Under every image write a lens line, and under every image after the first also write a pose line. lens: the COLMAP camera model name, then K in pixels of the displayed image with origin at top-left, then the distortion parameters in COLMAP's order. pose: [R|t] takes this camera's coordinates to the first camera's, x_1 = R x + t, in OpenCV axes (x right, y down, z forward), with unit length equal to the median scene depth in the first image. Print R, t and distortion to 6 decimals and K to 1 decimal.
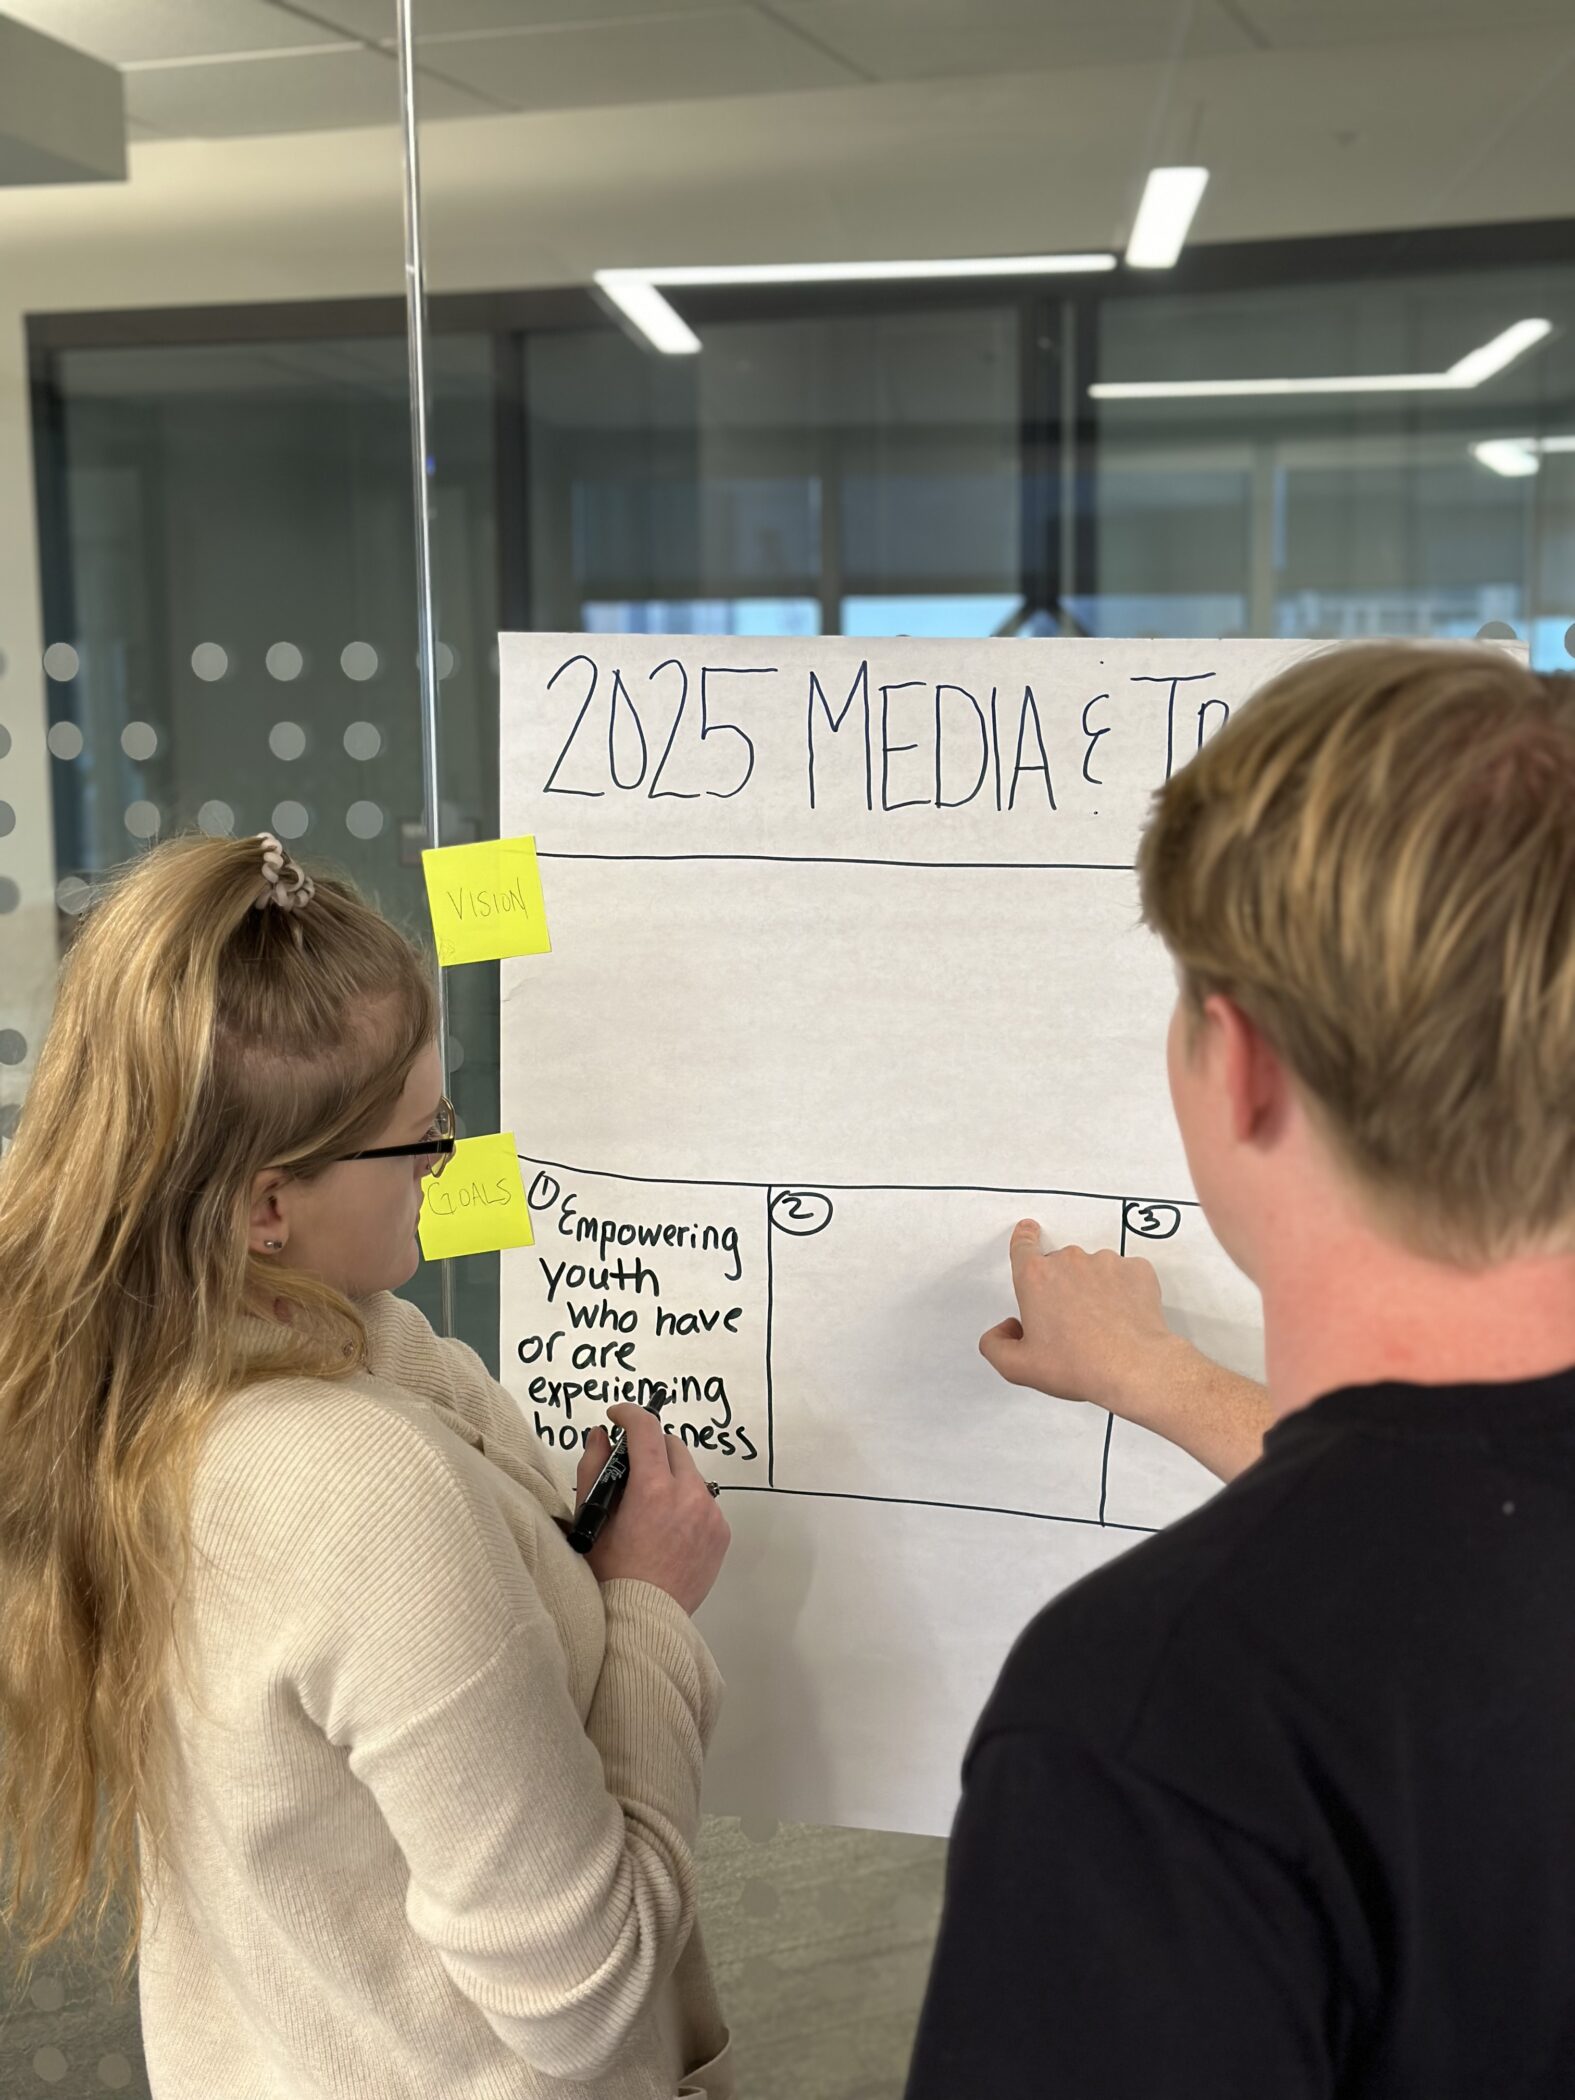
lens RADIAL K [[3034.2, 0, 787.5], [0, 3034.2, 1050.0], [0, 0, 1]] dist [0.084739, -0.007094]
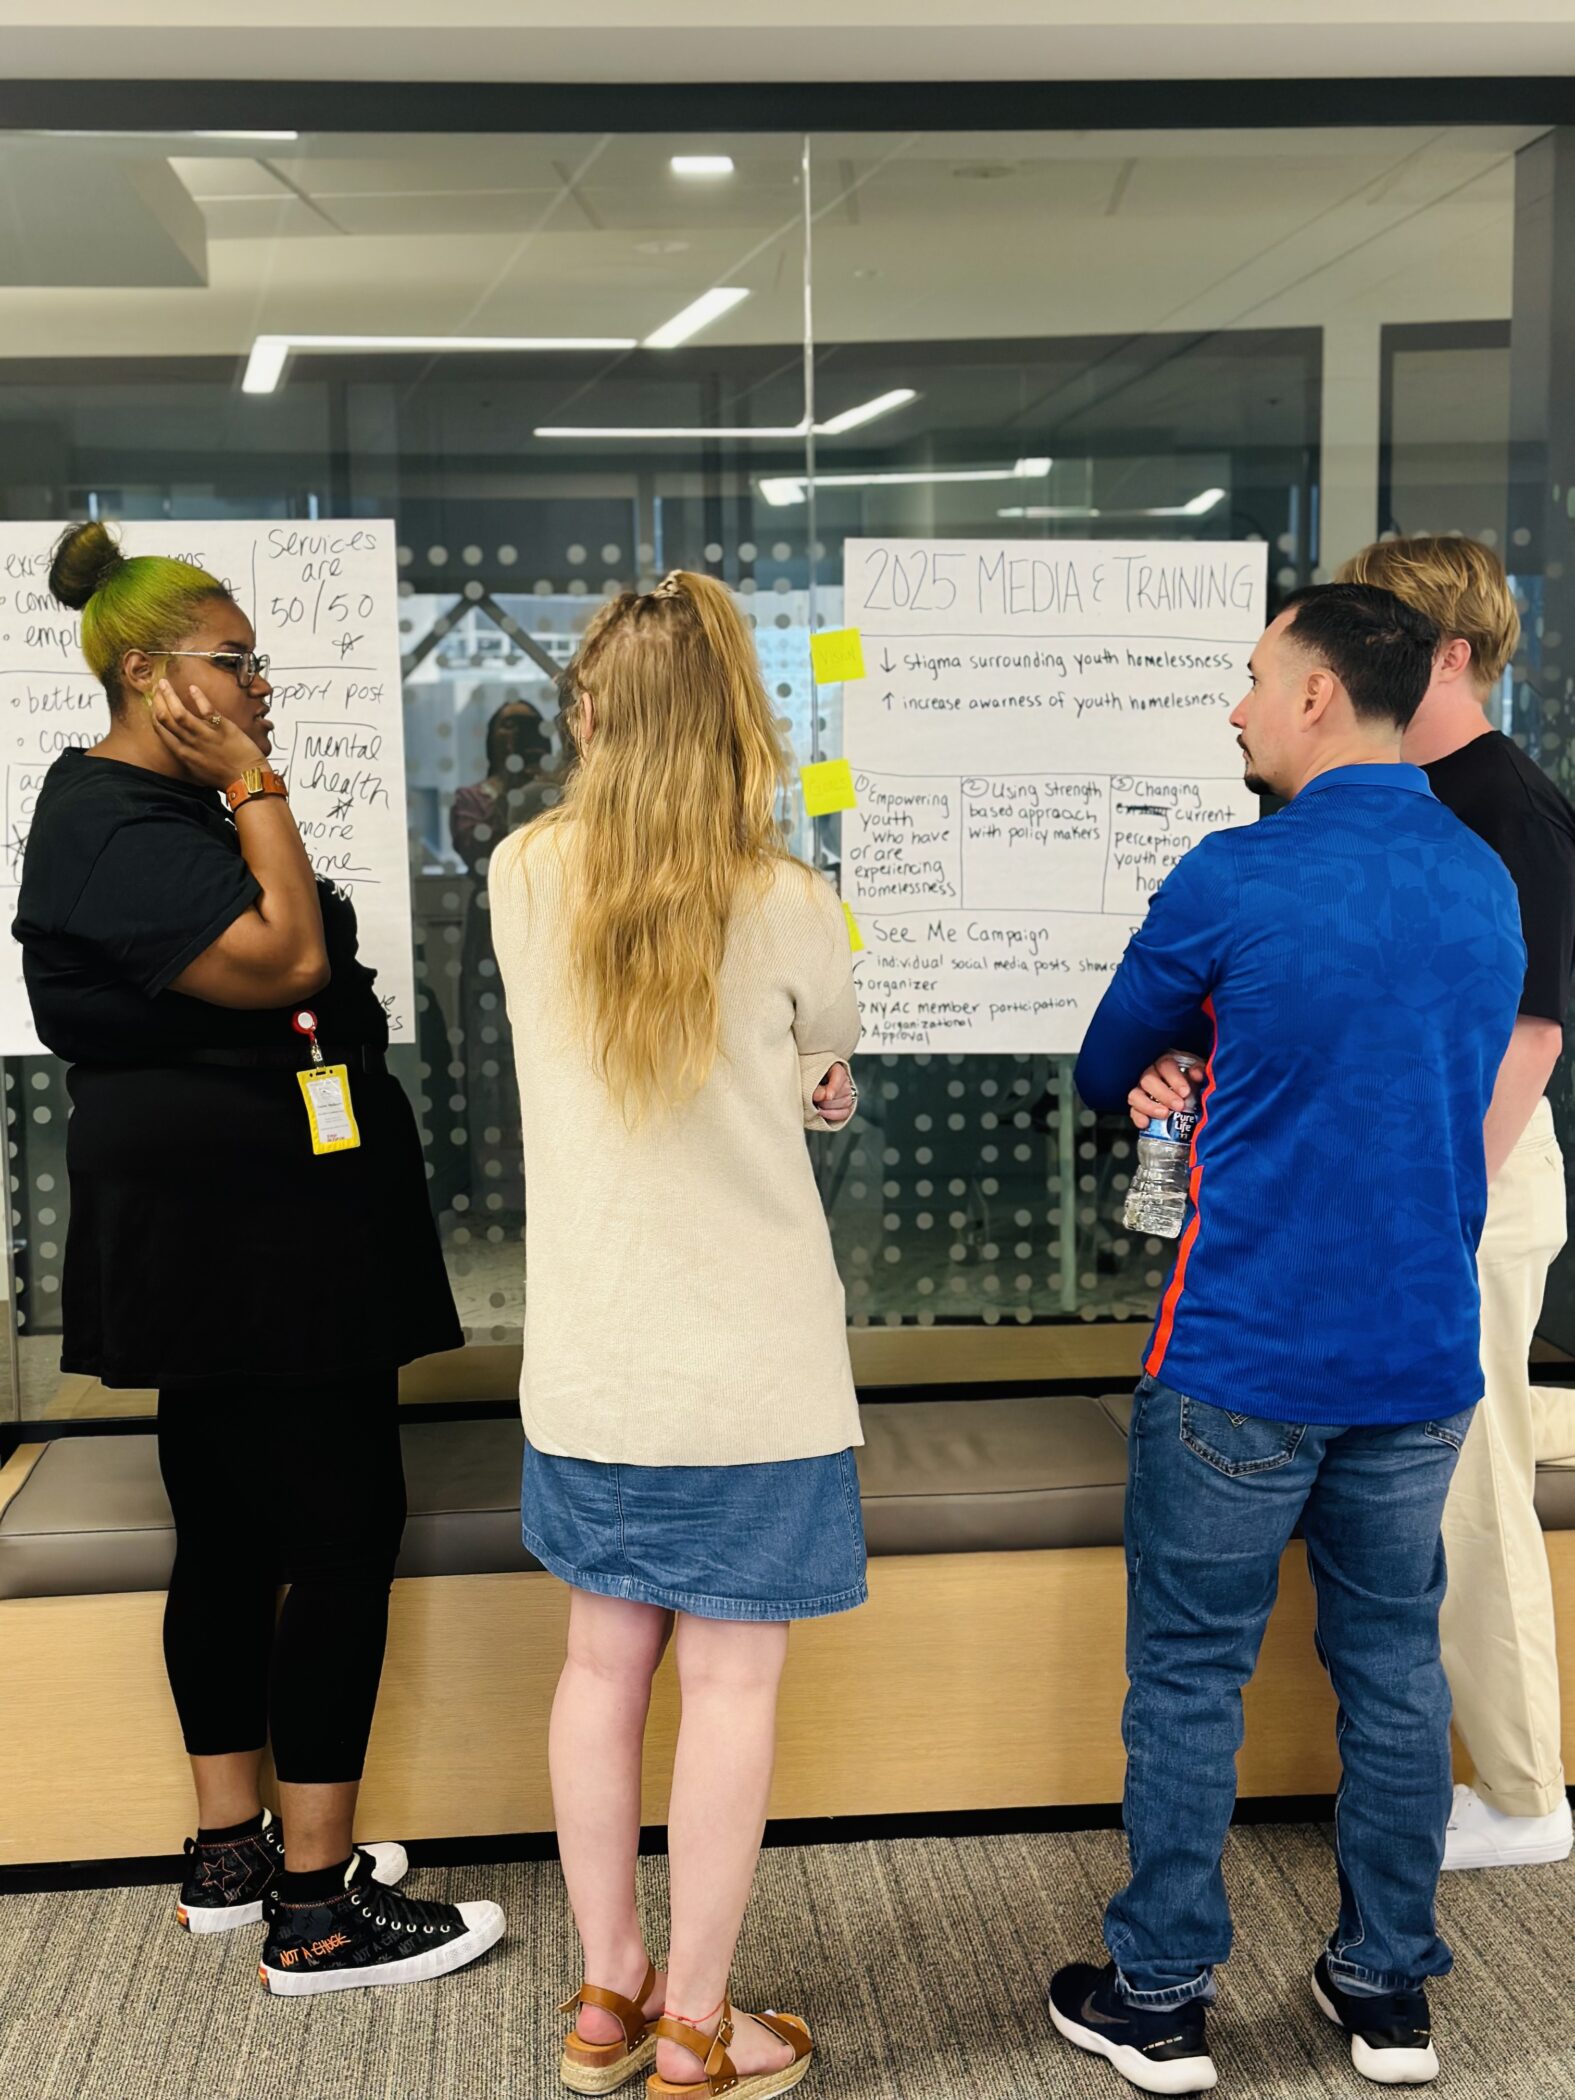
lens RADIAL K [[3034.2, 0, 787.5], [0, 3034.2, 1050.0], [0, 0, 1]] dist [0.084739, -0.007094]
pose [[0.954146, -0.039797, 0.296685, -0.825969], [0.043294, 0.999049, -0.005222, 0.258391], [-0.296195, 0.017827, 0.954961, -1.179227]]
